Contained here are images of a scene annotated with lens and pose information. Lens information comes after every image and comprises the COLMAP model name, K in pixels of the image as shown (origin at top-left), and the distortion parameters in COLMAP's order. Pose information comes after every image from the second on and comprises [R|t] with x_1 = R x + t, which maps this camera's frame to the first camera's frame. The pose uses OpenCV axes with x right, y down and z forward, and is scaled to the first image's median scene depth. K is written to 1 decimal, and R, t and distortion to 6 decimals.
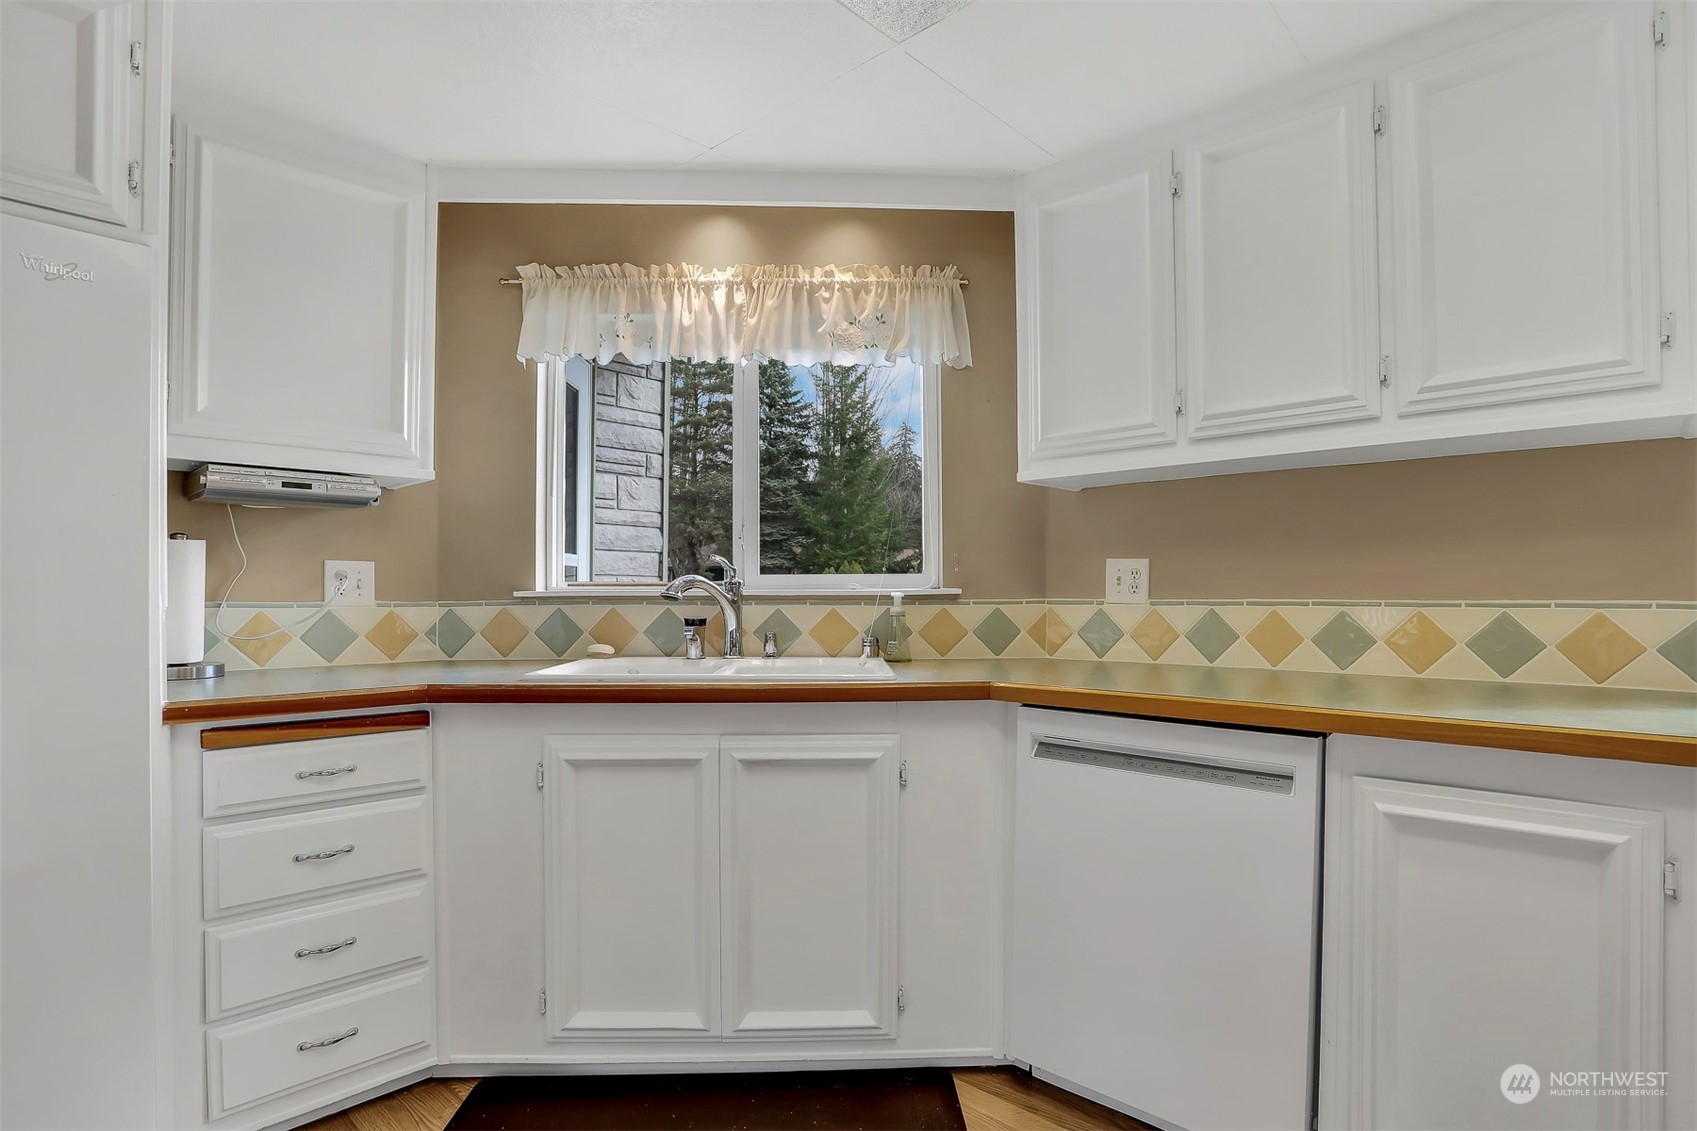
lens RADIAL K [[869.0, 0, 802.9], [0, 869.0, 592.2], [0, 0, 1]] dist [-0.056280, 0.017918]
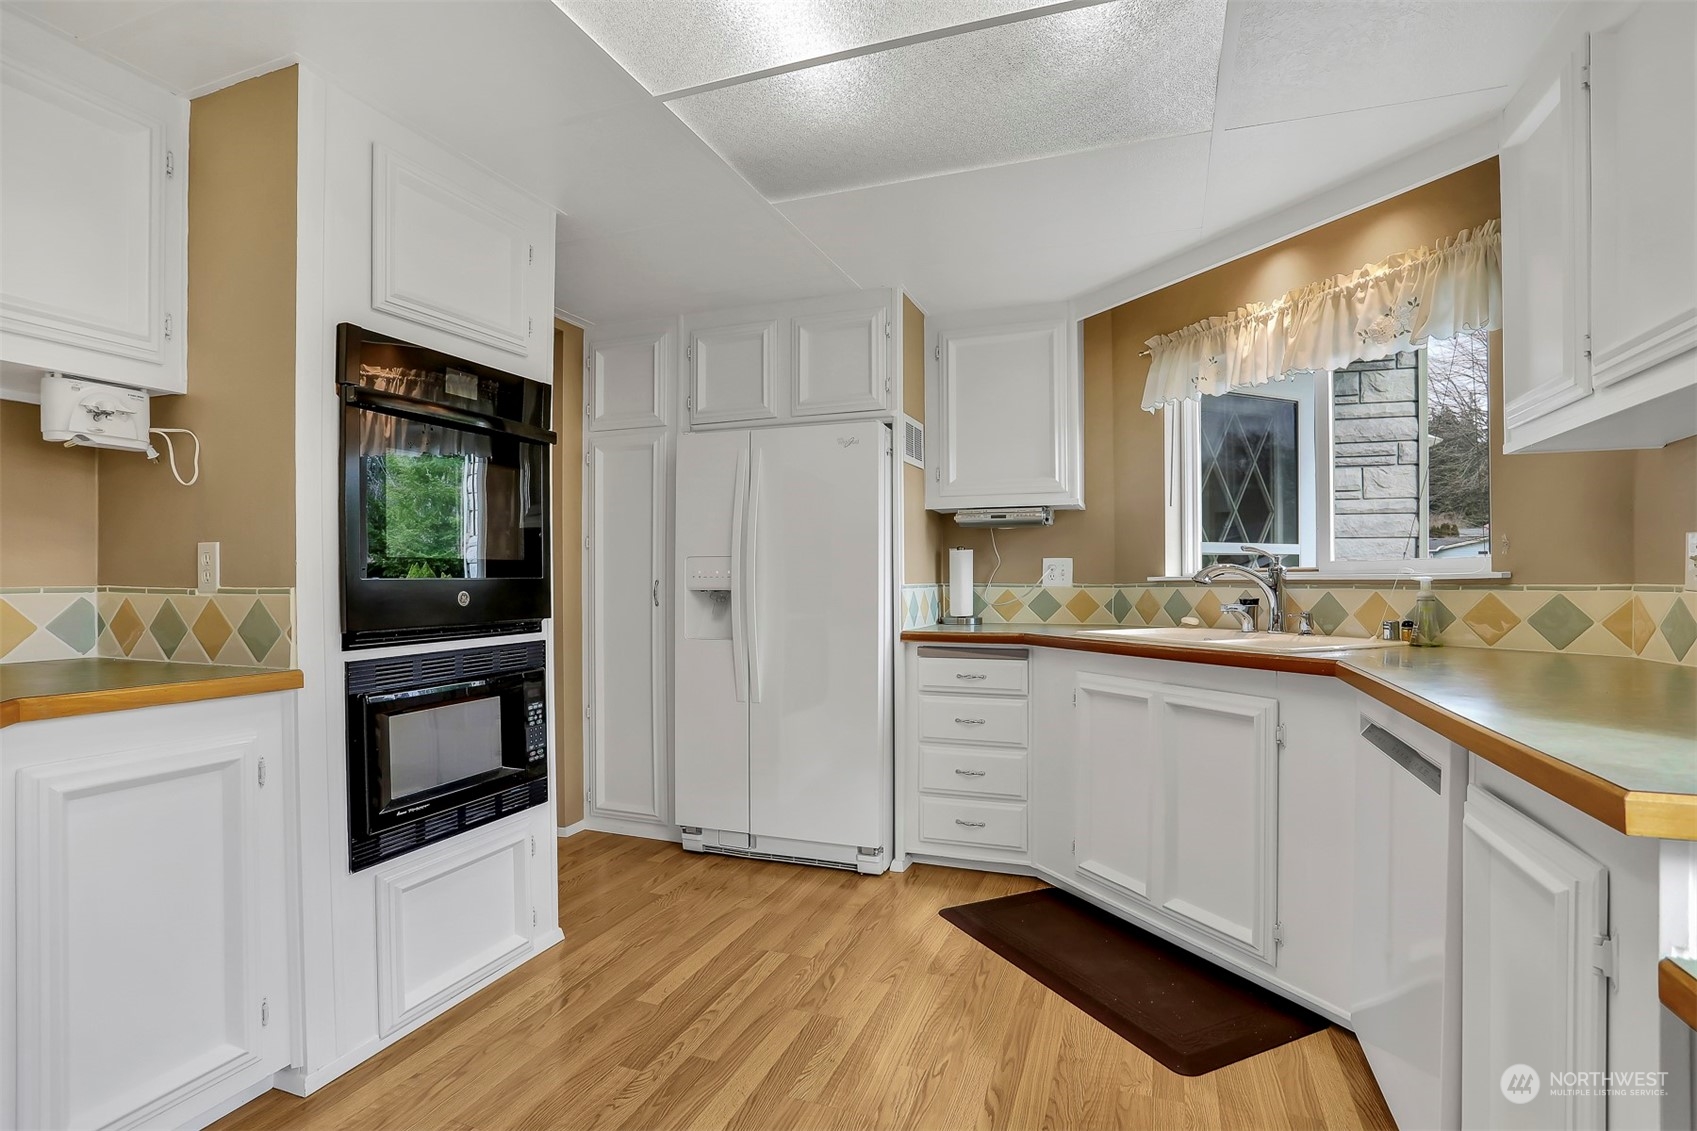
lens RADIAL K [[827.9, 0, 882.4], [0, 827.9, 576.1], [0, 0, 1]] dist [-0.033397, 0.000507]
pose [[0.438788, -0.003667, -0.898583, 0.664369], [0.003058, 0.999992, -0.002587, -0.000041], [0.898585, -0.001613, 0.438796, 0.036870]]
